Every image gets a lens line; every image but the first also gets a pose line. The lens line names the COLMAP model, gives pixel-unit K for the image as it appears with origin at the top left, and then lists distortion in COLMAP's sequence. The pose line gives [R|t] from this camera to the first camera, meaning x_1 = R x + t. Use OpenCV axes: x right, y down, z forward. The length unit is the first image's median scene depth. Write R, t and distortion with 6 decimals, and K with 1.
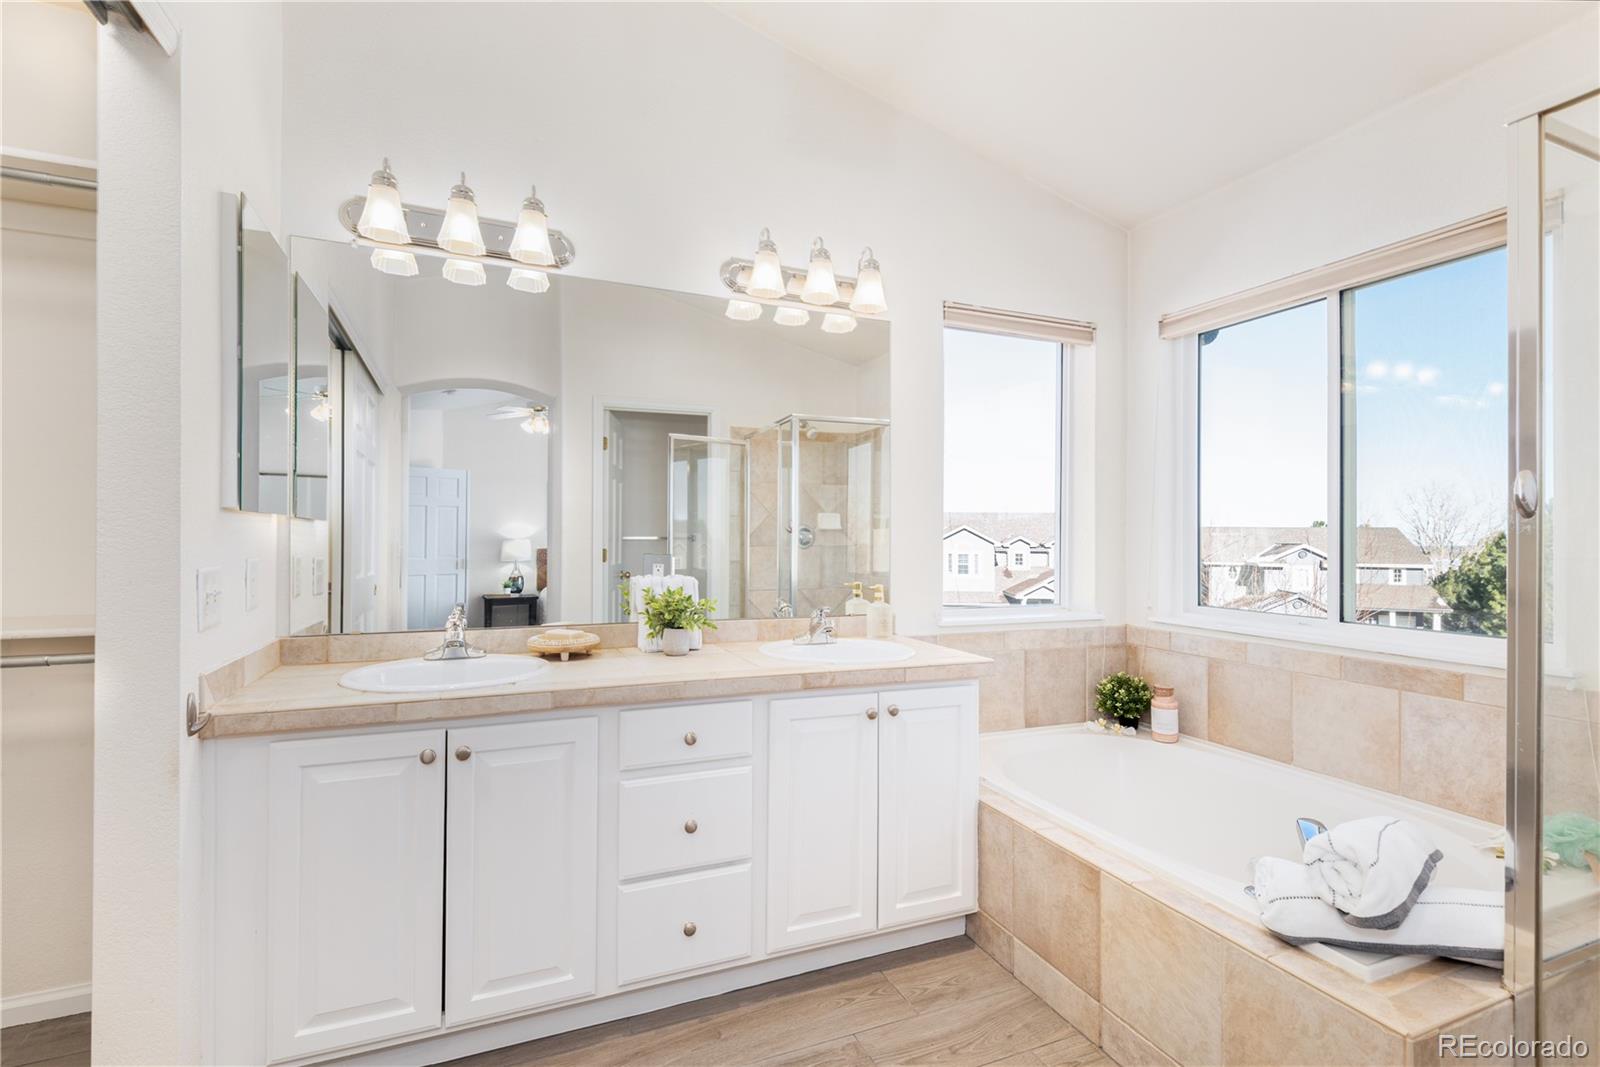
lens RADIAL K [[714.6, 0, 795.4], [0, 714.6, 534.2], [0, 0, 1]] dist [0.008277, -0.007287]
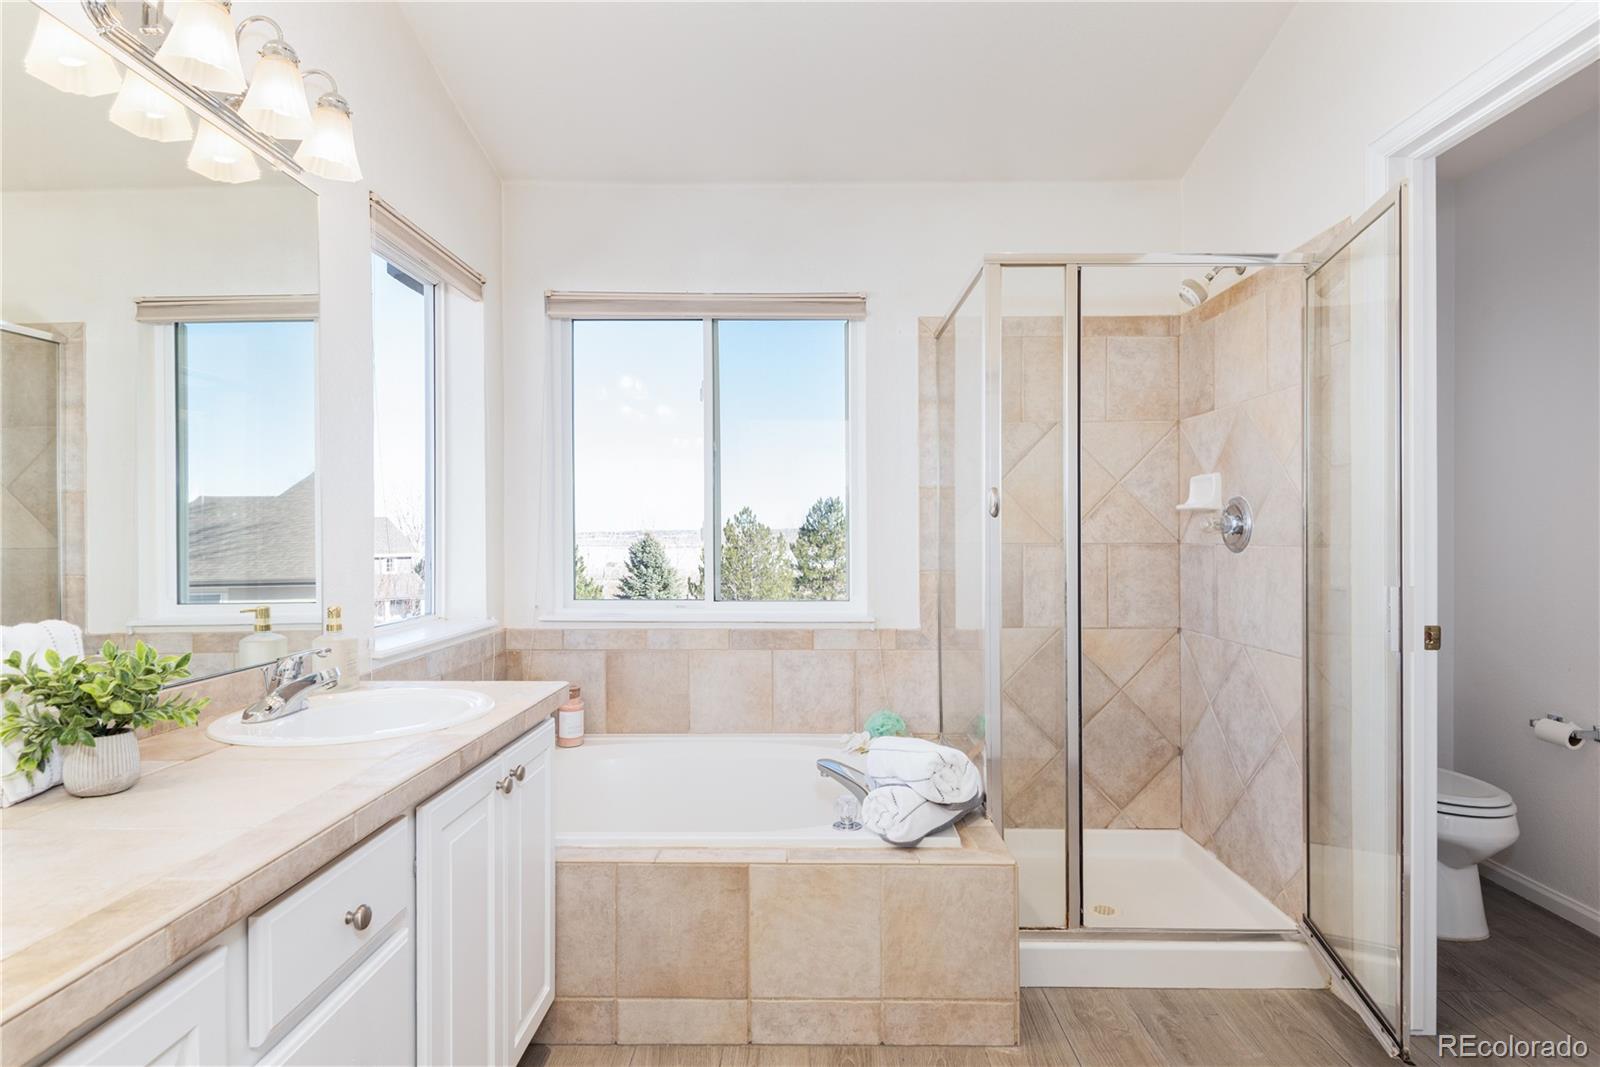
lens RADIAL K [[826.6, 0, 798.4], [0, 826.6, 531.9], [0, 0, 1]] dist [0.011565, -0.000062]
pose [[0.399298, -0.008869, 0.916778, -0.501324], [0.000248, 0.999954, 0.009565, -0.003711], [-0.916821, -0.003592, 0.399282, 0.402554]]
